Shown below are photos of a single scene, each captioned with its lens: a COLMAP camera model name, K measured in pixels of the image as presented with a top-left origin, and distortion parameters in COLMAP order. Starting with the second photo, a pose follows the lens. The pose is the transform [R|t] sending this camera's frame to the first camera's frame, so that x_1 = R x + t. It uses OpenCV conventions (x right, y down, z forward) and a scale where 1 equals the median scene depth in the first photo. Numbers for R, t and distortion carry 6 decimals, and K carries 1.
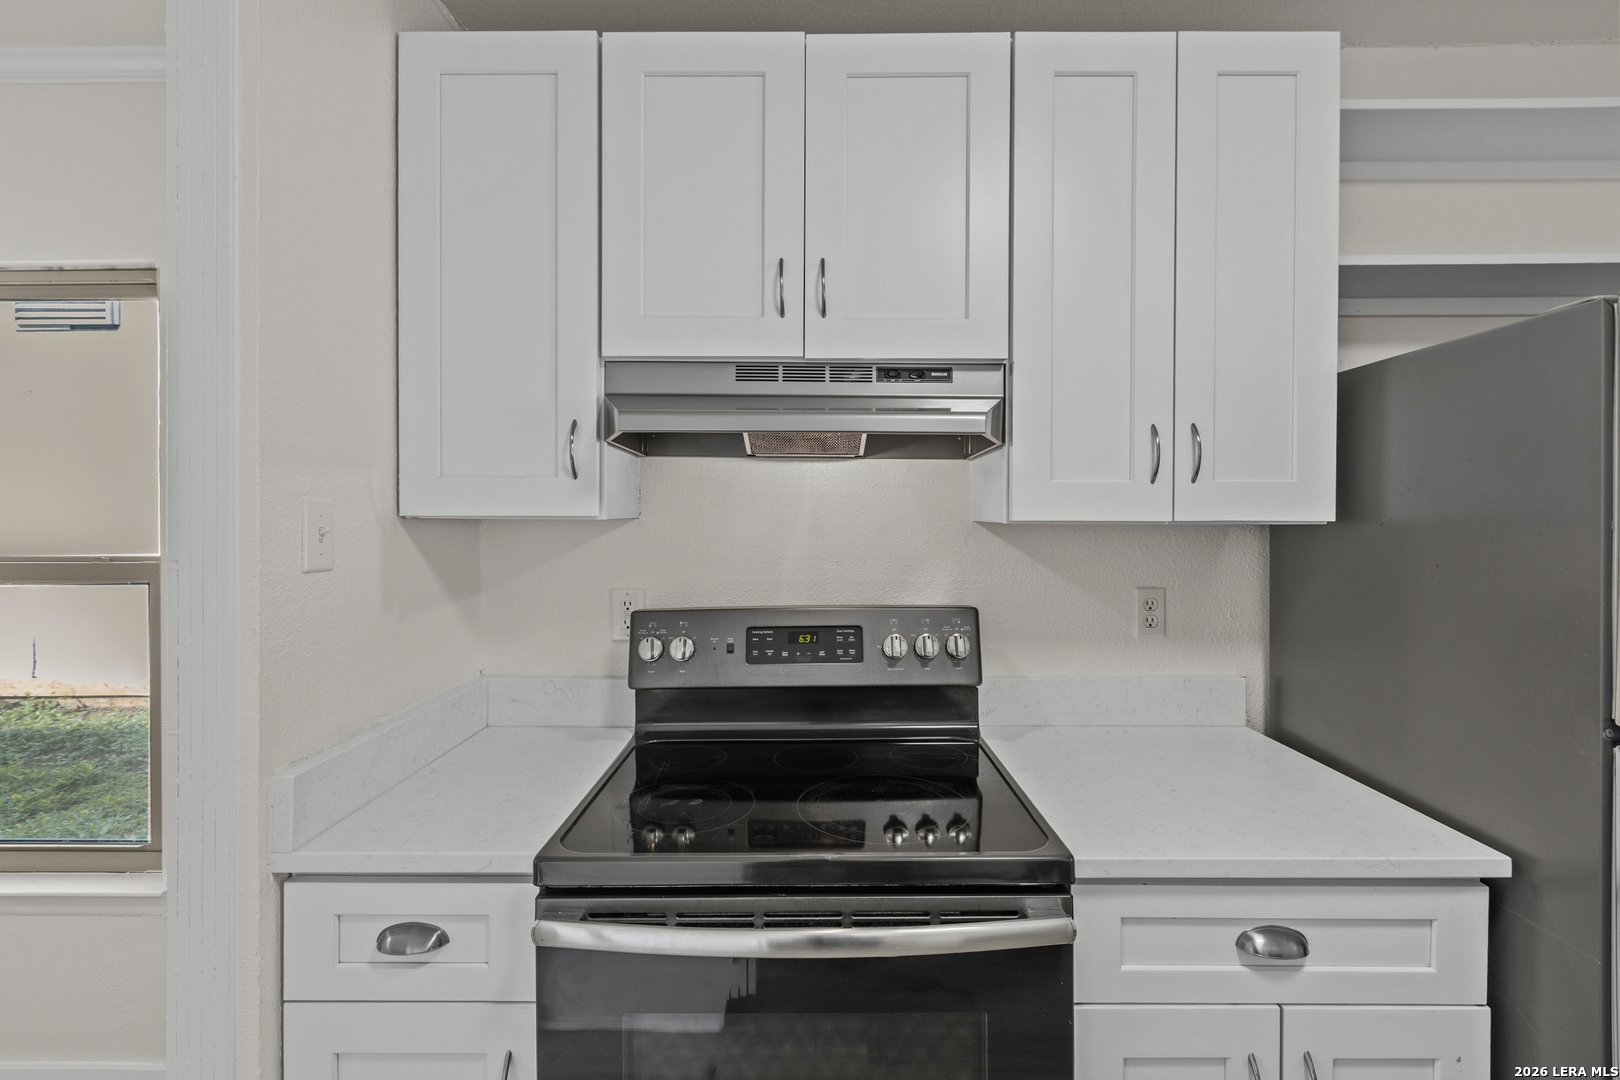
lens RADIAL K [[722.7, 0, 807.7], [0, 722.7, 528.9], [0, 0, 1]] dist [-0.000426, -0.000468]
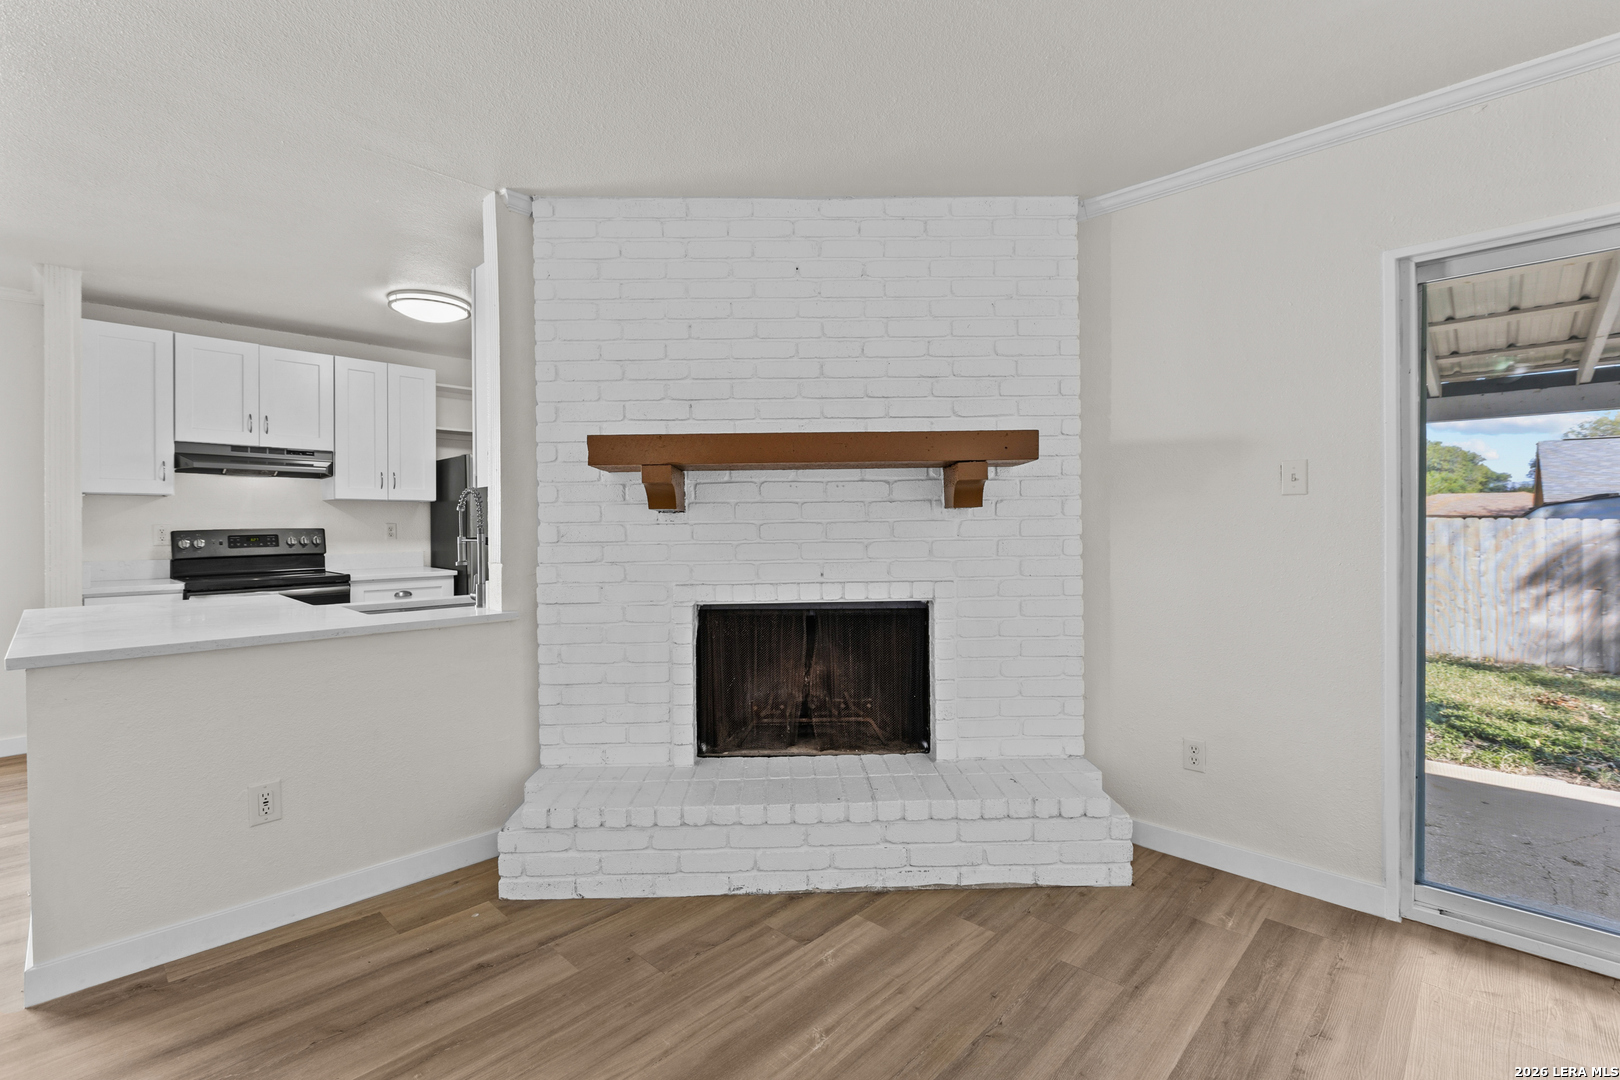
lens RADIAL K [[722.7, 0, 807.7], [0, 722.7, 528.9], [0, 0, 1]] dist [-0.000426, -0.000468]
pose [[0.681366, -0.011961, 0.731845, -0.663945], [0.016259, 0.999867, 0.001204, 0.157130], [-0.731762, 0.011079, 0.681470, -2.820315]]
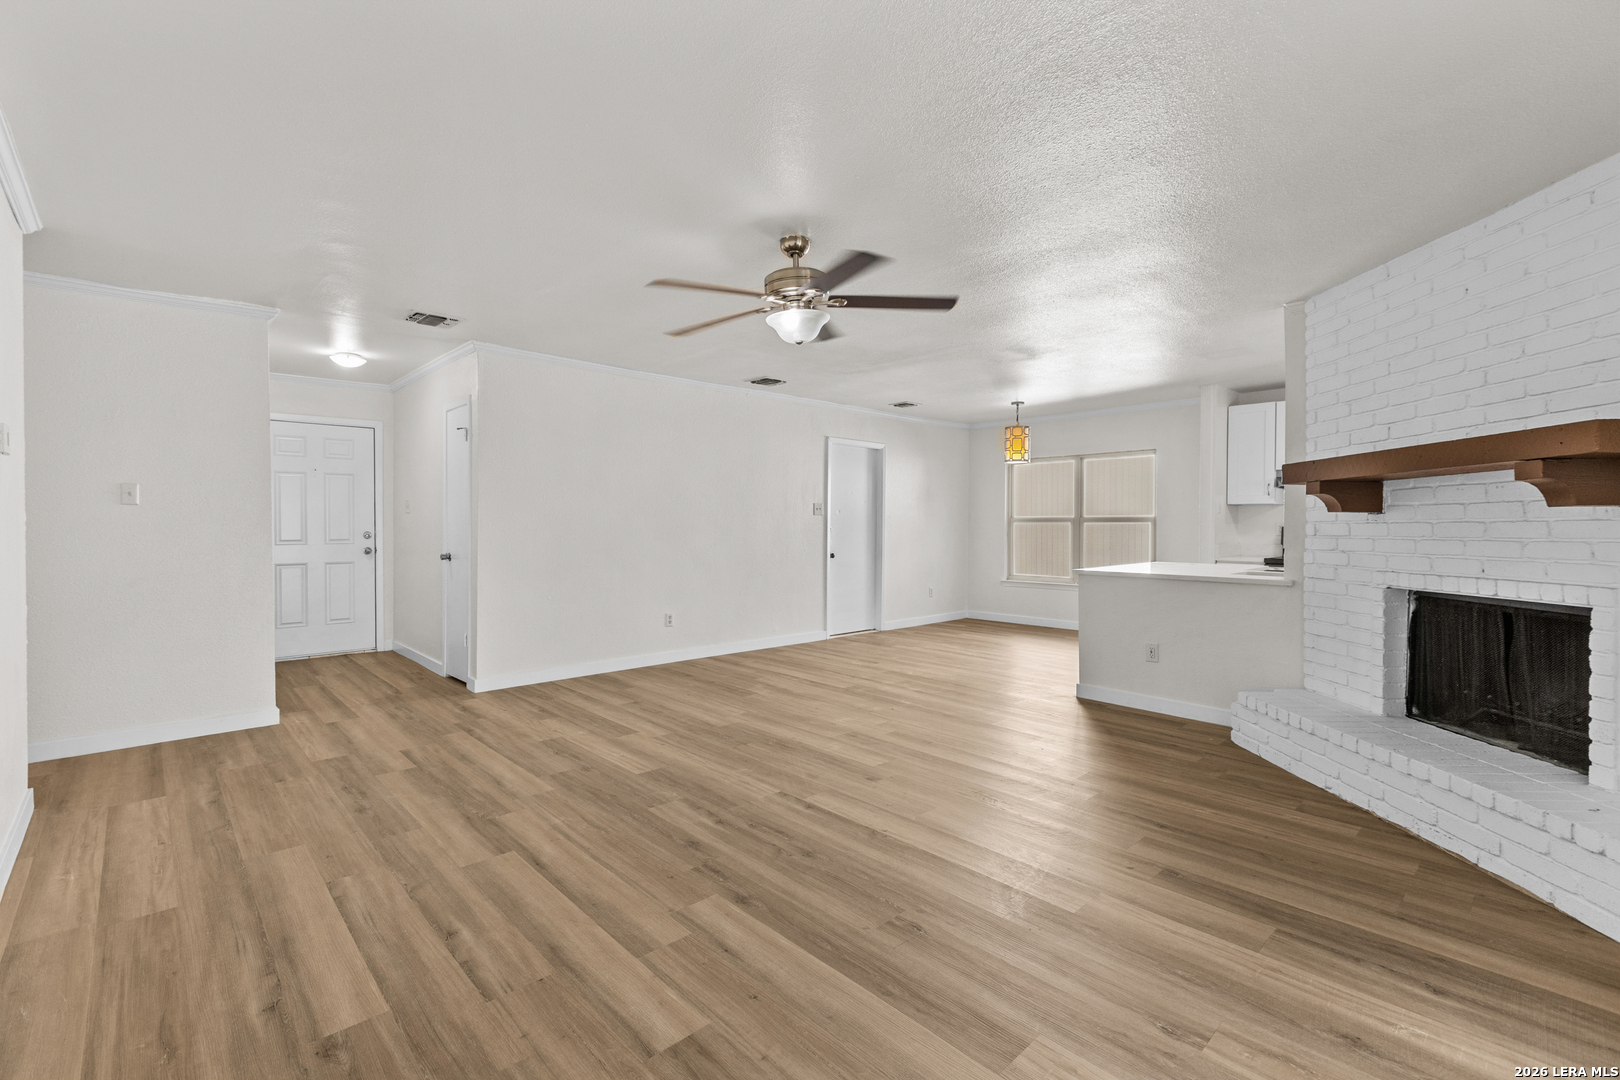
lens RADIAL K [[715.8, 0, 795.3], [0, 715.8, 529.5], [0, 0, 1]] dist [-0.001992, -0.000715]
pose [[0.688742, 0.002172, -0.725003, 0.915340], [-0.006486, 0.999974, -0.003166, 0.183862], [0.724977, 0.006883, 0.688738, -4.359811]]
